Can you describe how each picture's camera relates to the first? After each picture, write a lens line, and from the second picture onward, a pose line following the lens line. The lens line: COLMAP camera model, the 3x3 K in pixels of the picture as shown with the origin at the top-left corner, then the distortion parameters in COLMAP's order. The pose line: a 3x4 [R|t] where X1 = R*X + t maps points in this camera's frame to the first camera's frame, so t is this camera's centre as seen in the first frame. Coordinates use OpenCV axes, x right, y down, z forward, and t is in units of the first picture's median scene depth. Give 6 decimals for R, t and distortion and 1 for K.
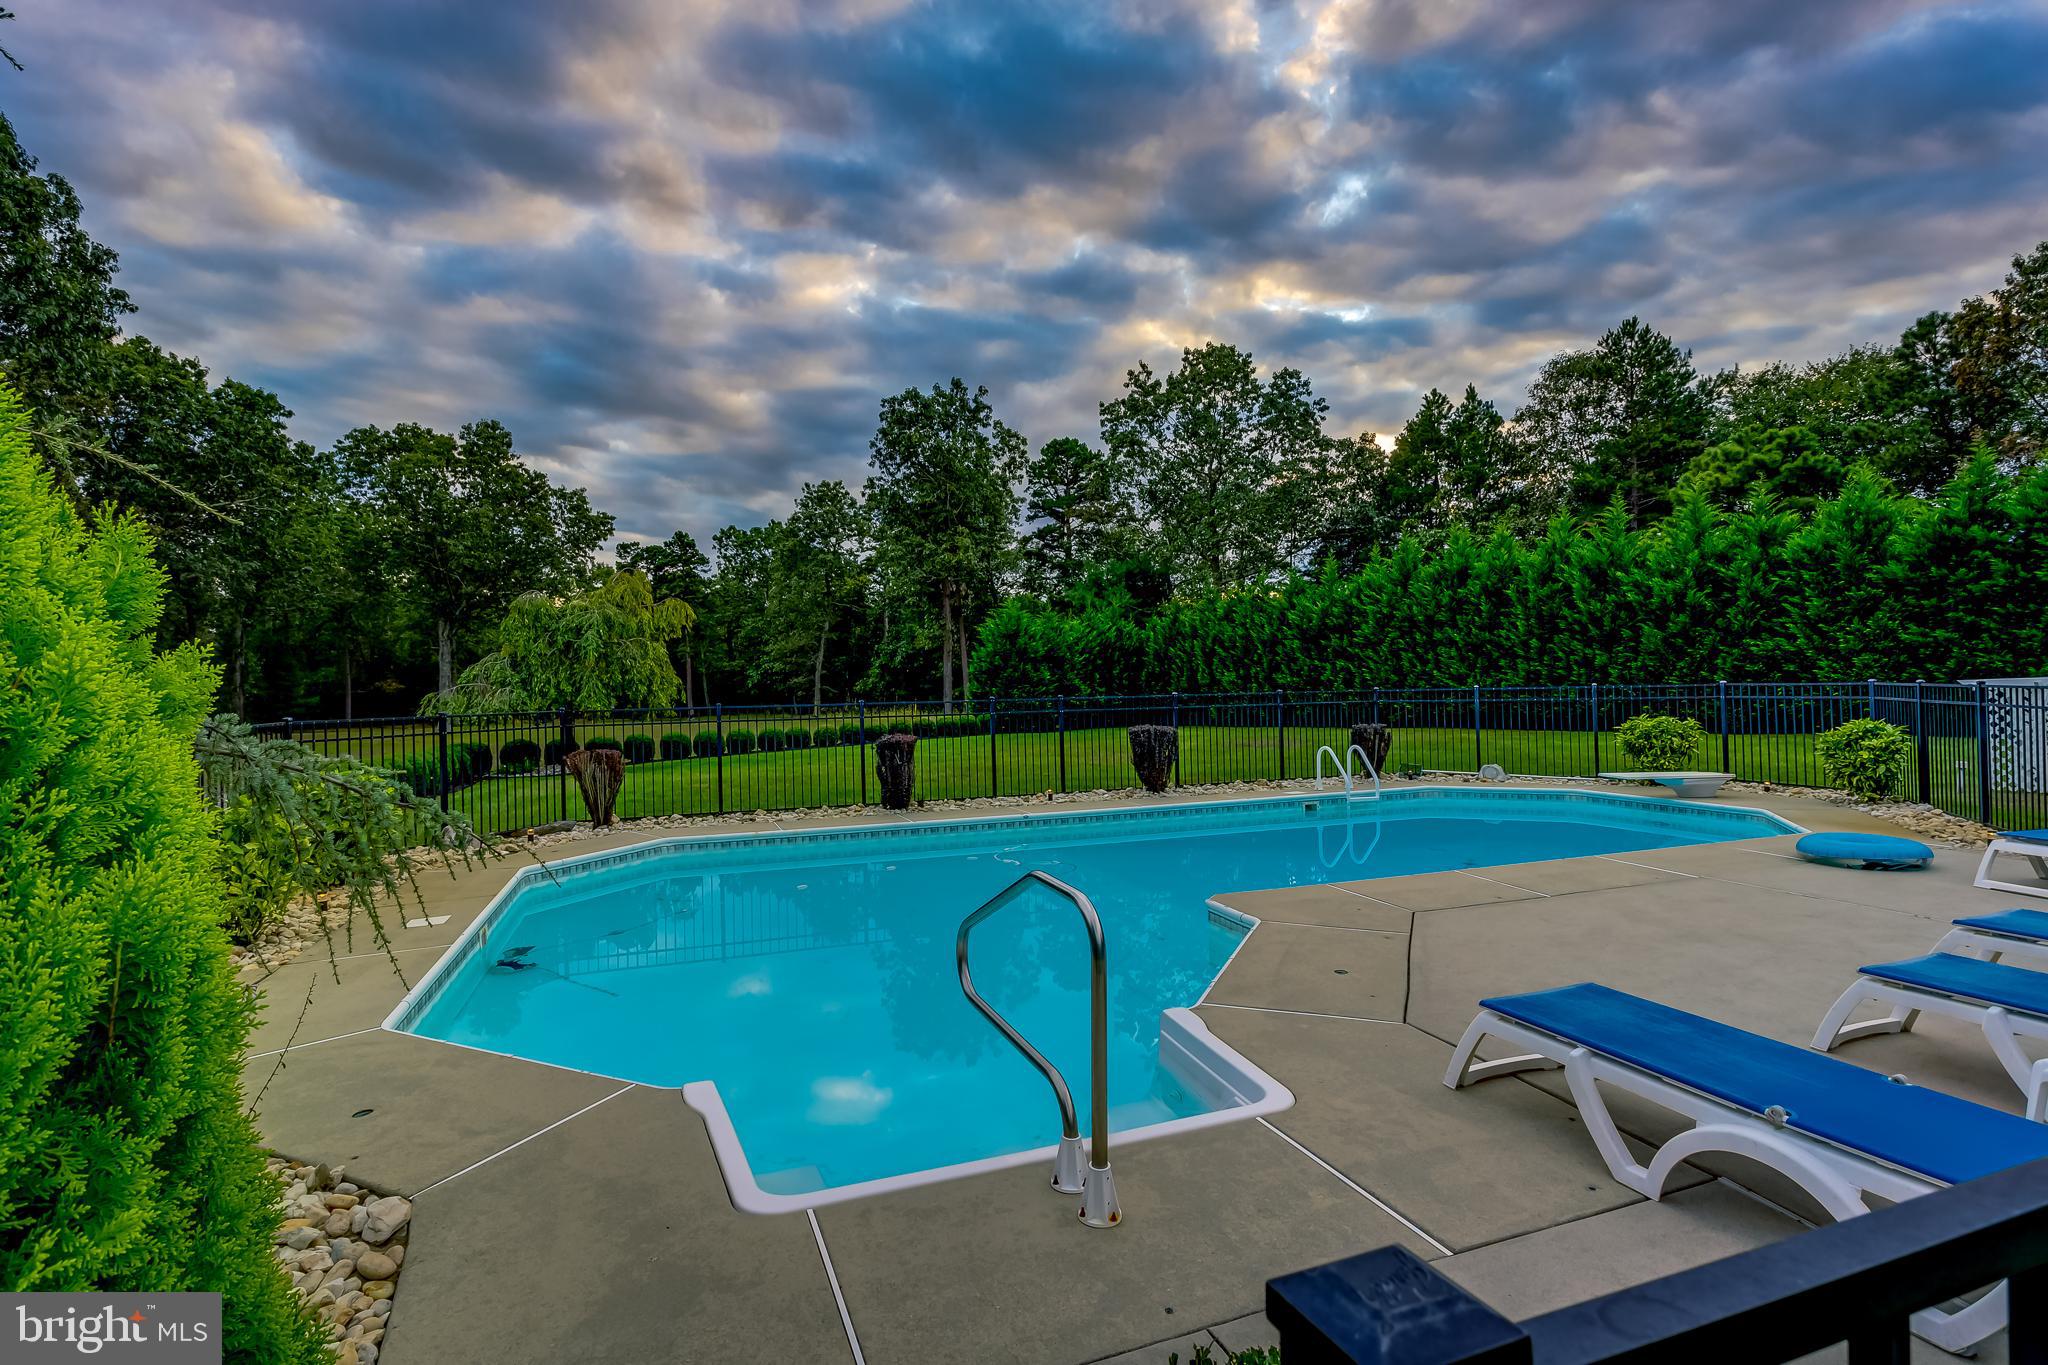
lens RADIAL K [[997.1, 0, 1006.6], [0, 997.1, 677.4], [0, 0, 1]] dist [-0.001689, 0.000036]
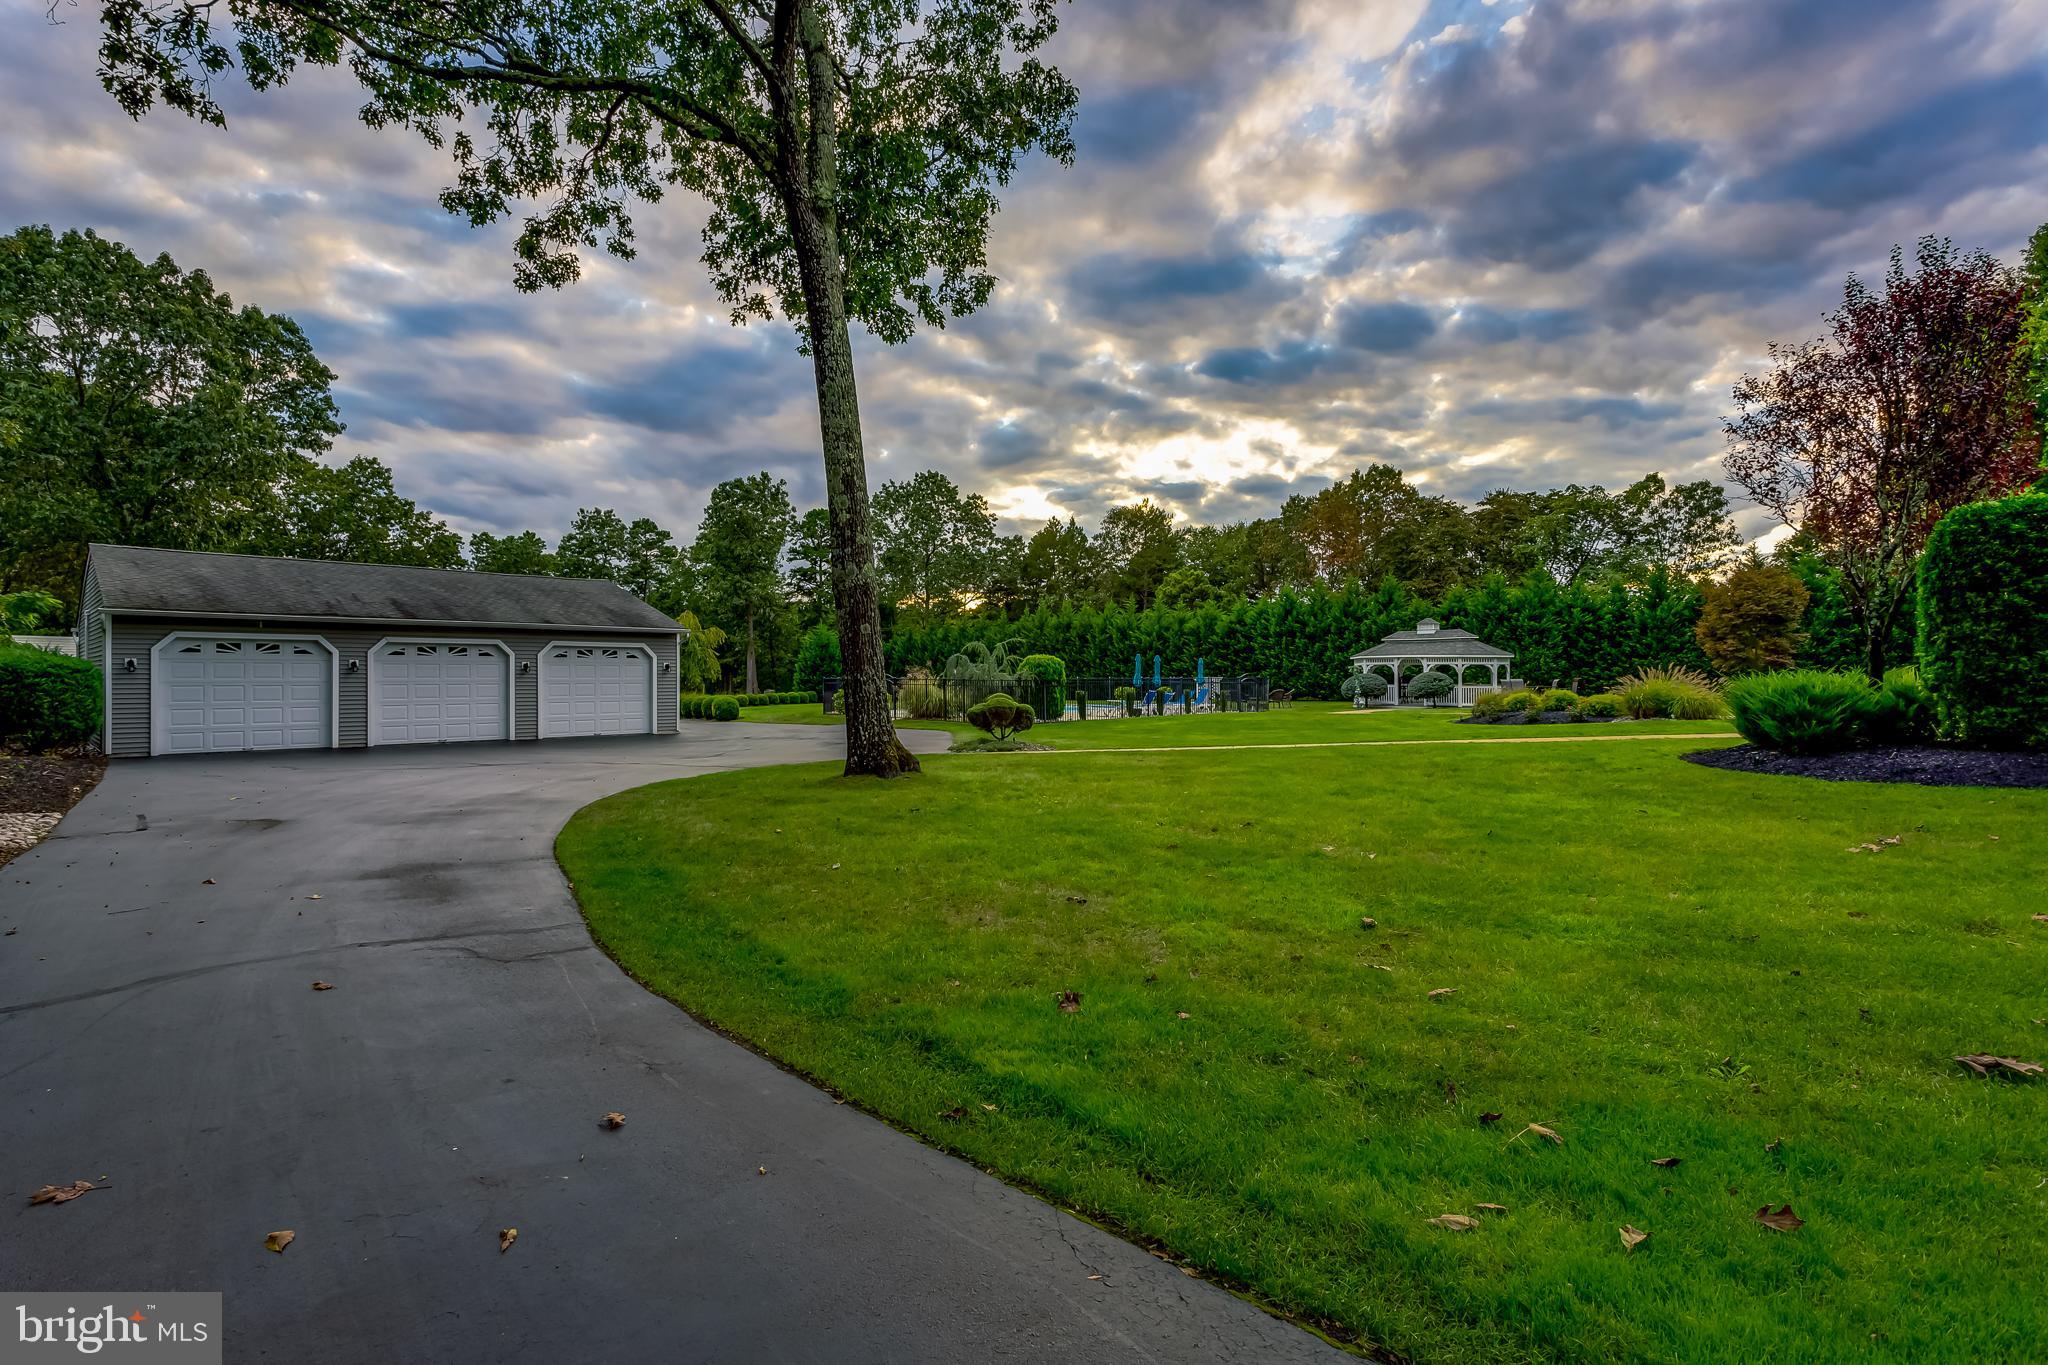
lens RADIAL K [[997.1, 0, 1006.6], [0, 997.1, 677.4], [0, 0, 1]] dist [-0.001689, 0.000036]
pose [[0.927264, 0.021078, 0.373815, -0.448227], [-0.022143, 0.999754, -0.001445, 0.009155], [-0.373754, -0.006938, 0.927502, -0.904434]]
